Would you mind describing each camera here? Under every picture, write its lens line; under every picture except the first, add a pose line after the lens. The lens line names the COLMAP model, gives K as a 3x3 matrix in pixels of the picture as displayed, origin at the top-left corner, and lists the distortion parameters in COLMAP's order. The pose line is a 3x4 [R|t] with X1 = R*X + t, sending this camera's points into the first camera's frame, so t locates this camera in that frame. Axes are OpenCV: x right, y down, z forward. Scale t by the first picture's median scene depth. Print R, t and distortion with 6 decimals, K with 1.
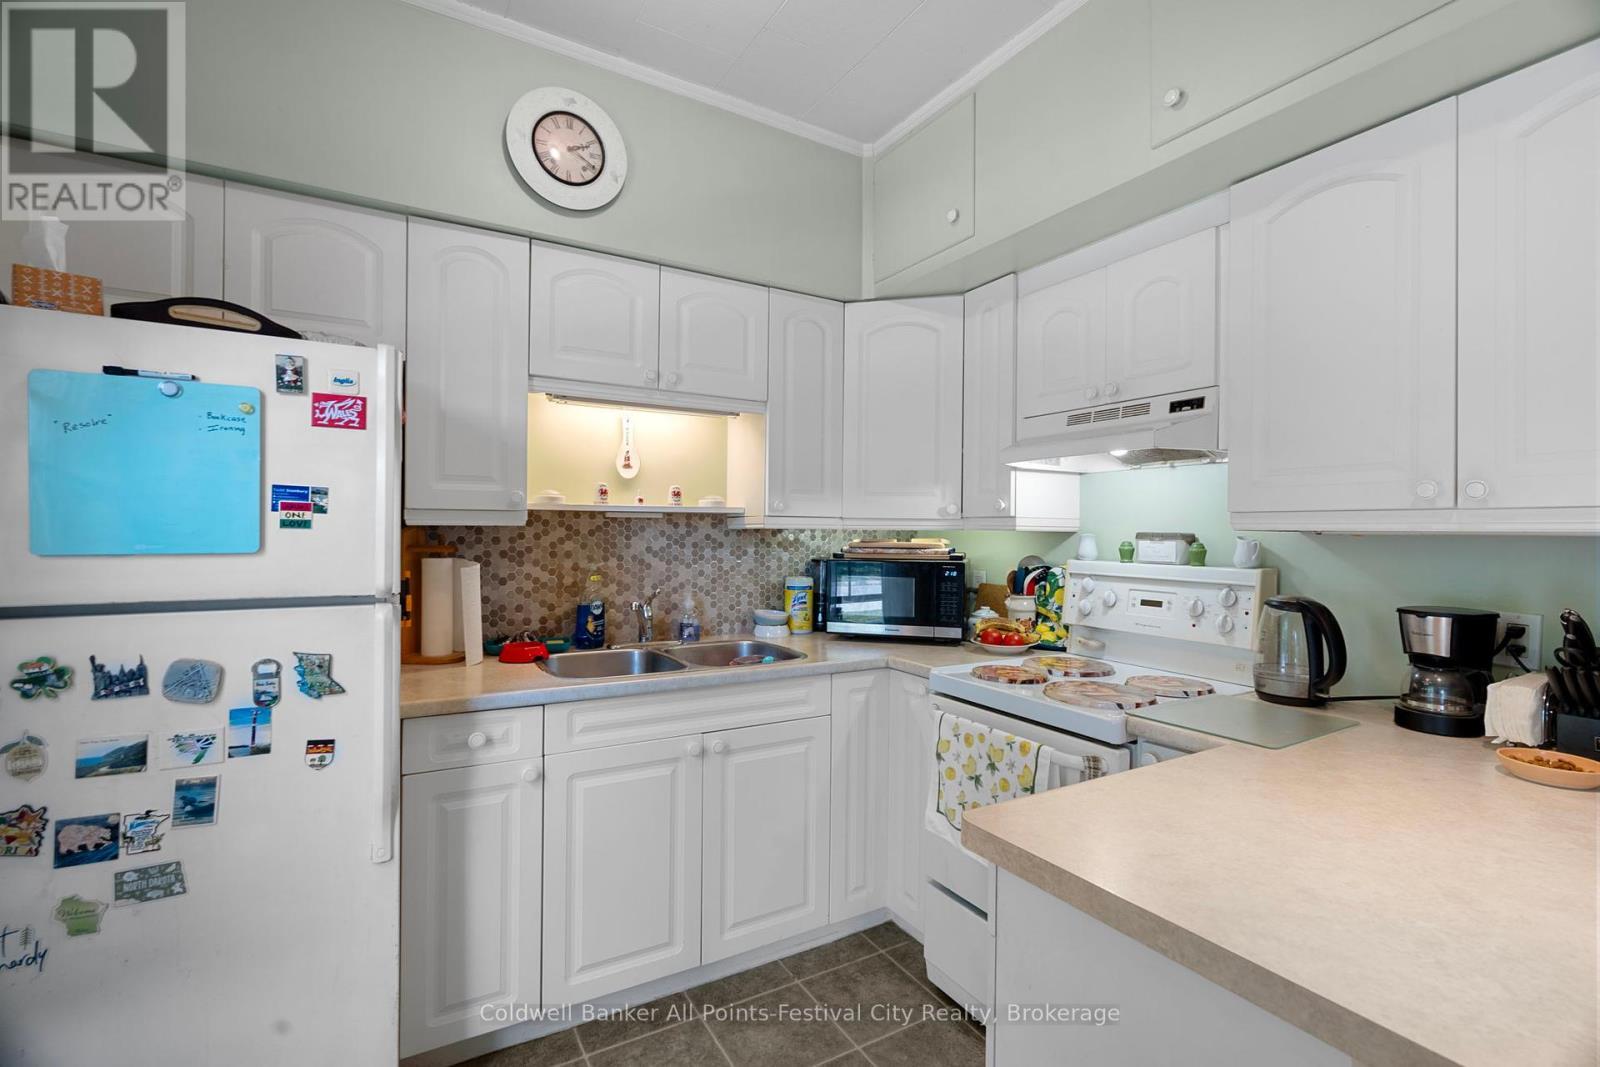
lens RADIAL K [[743.5, 0, 825.0], [0, 743.5, 529.6], [0, 0, 1]] dist [-0.005712, 0.002321]
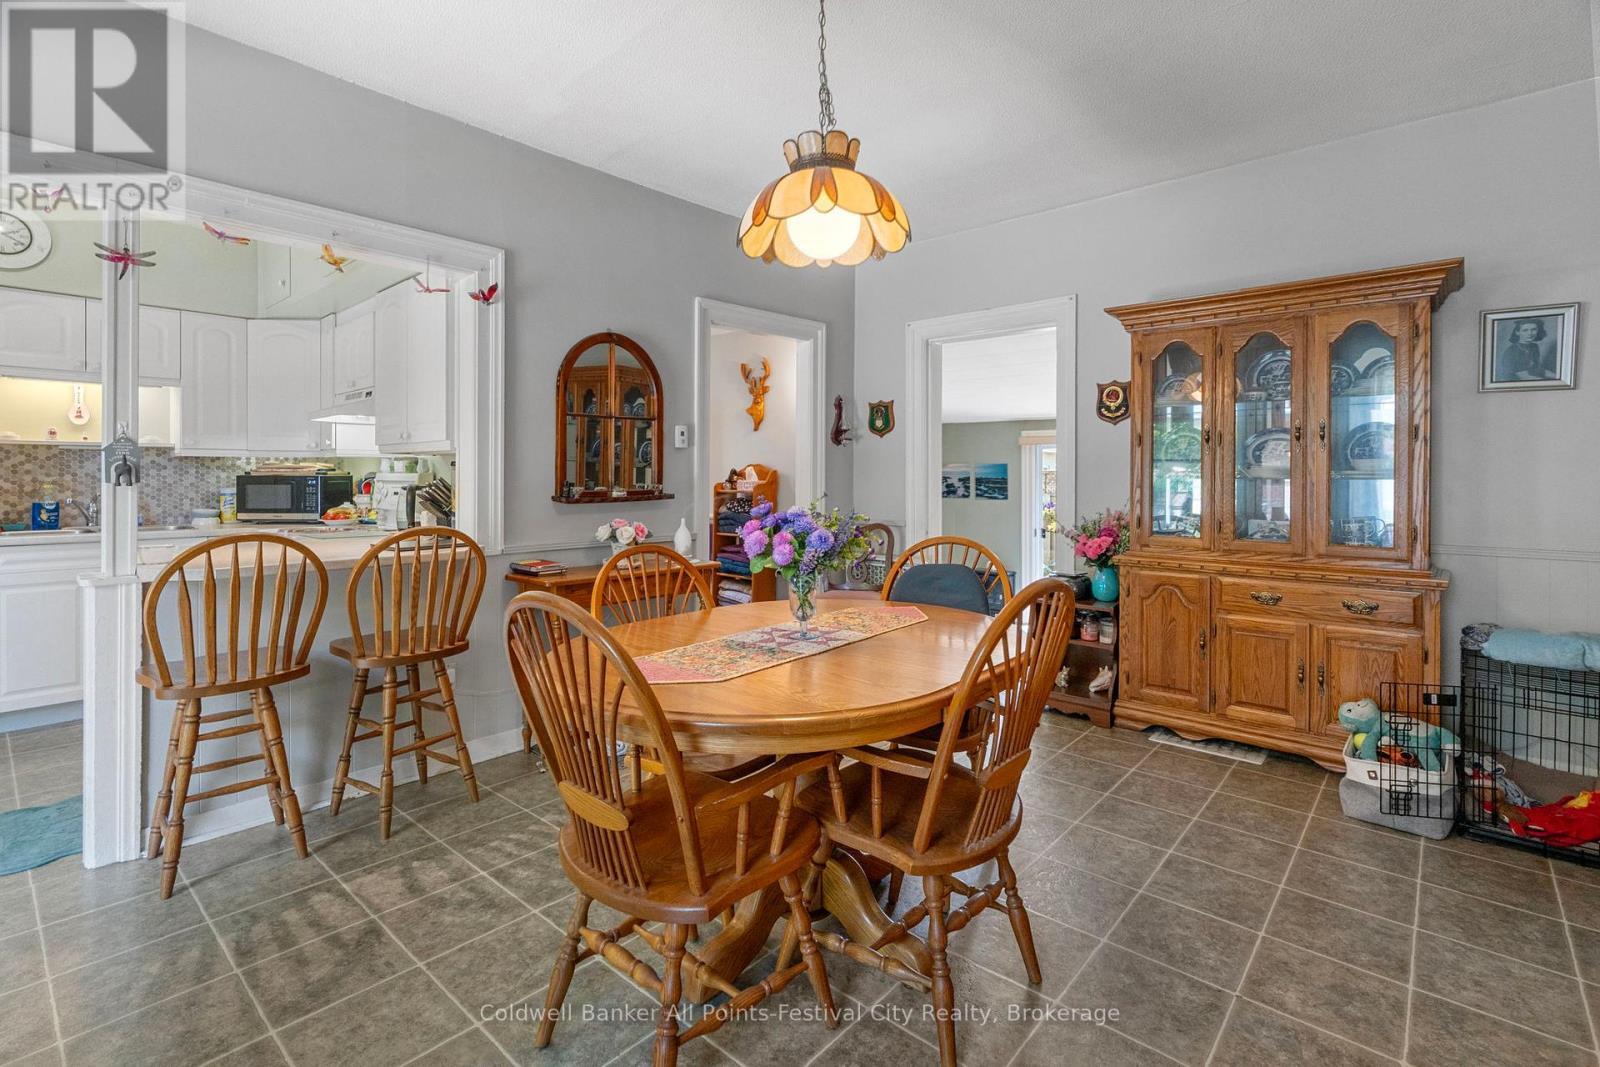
lens RADIAL K [[743.5, 0, 801.9], [0, 743.5, 482.0], [0, 0, 1]] dist [-0.005712, 0.002321]
pose [[0.949366, -0.010559, 0.313993, 0.762558], [0.006087, 0.999866, 0.015220, 0.042750], [-0.314112, -0.012538, 0.949303, -1.072208]]
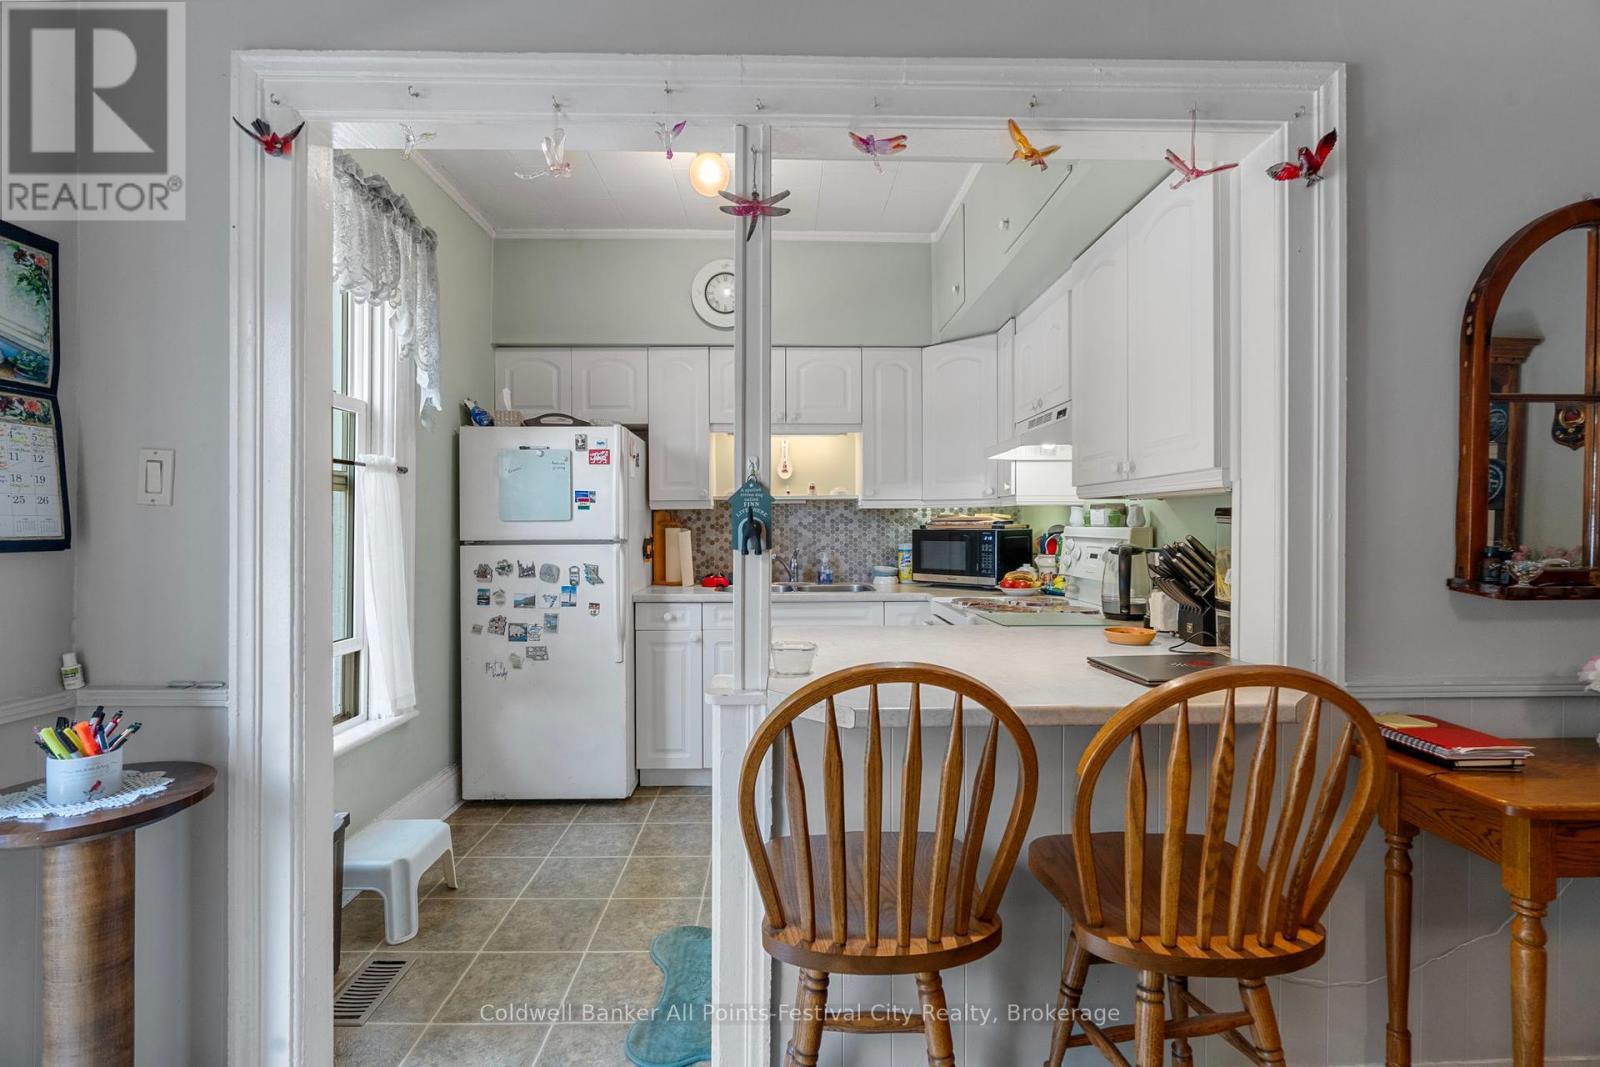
lens RADIAL K [[743.5, 0, 796.4], [0, 743.5, 525.8], [0, 0, 1]] dist [-0.005712, 0.002321]
pose [[0.875049, -0.012111, -0.483883, 0.563652], [0.014235, 0.999898, 0.000716, 0.032801], [0.483825, -0.007514, 0.875133, -0.401112]]
